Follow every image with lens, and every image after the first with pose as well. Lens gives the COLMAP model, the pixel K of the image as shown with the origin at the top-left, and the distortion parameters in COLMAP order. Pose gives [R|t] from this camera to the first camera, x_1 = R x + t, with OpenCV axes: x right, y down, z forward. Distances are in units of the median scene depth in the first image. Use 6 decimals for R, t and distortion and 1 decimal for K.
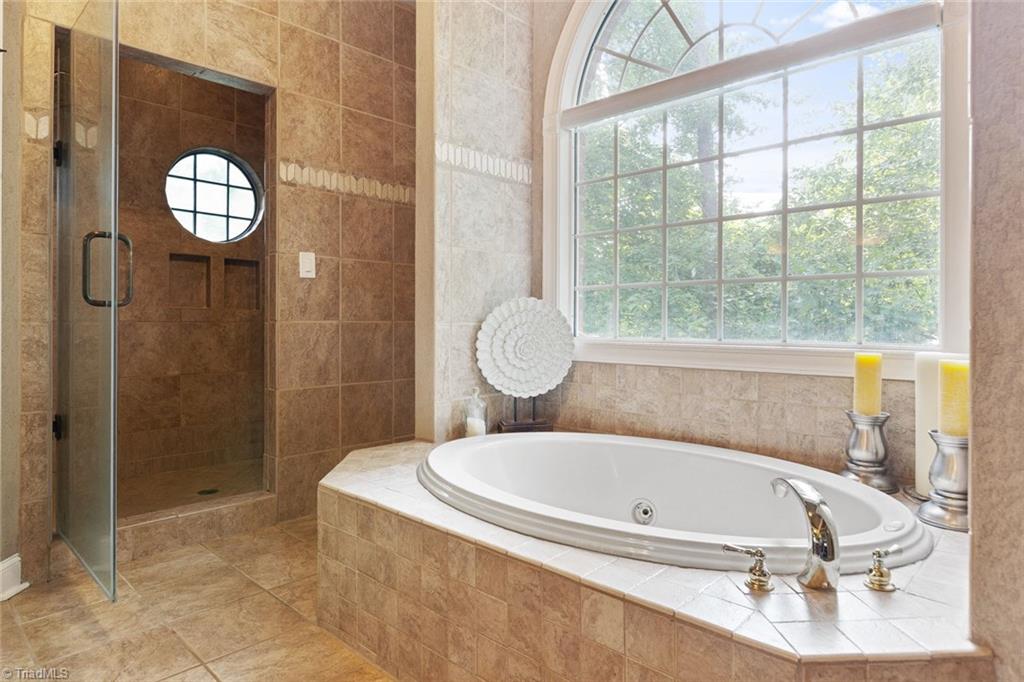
lens RADIAL K [[600.5, 0, 512.6], [0, 600.5, 329.0], [0, 0, 1]] dist [0.001189, 0.000526]
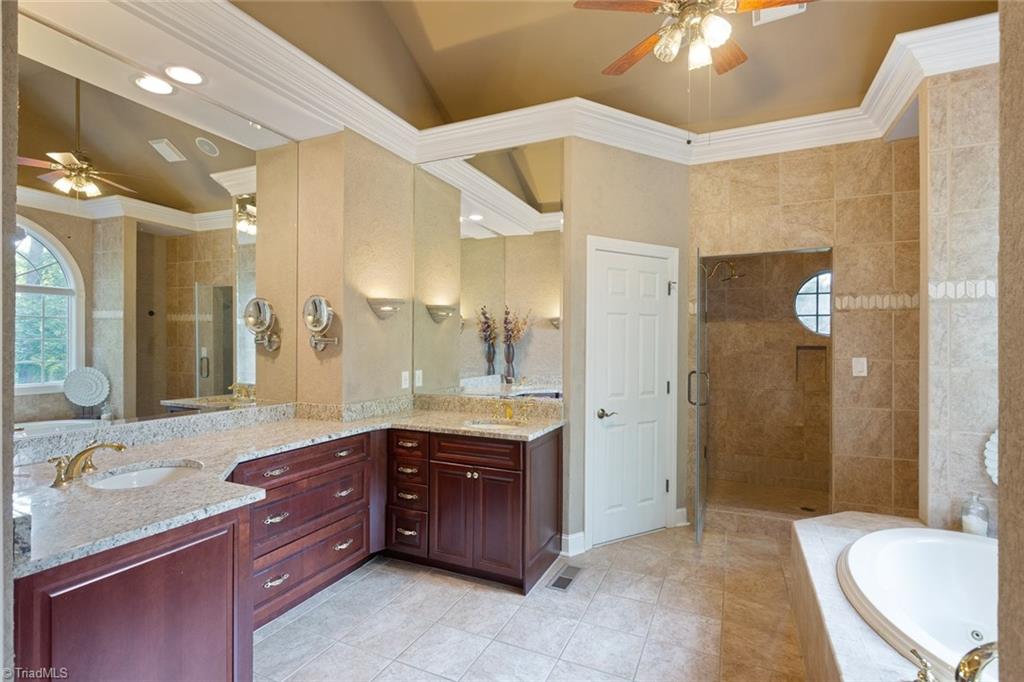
lens RADIAL K [[505.1, 0, 495.6], [0, 505.1, 330.6], [0, 0, 1]] dist [-0.008133, -0.000517]
pose [[0.297982, -0.013456, -0.954477, 0.512218], [-0.008102, 0.999829, -0.016625, -0.163747], [0.954537, 0.012687, 0.297822, -0.144300]]
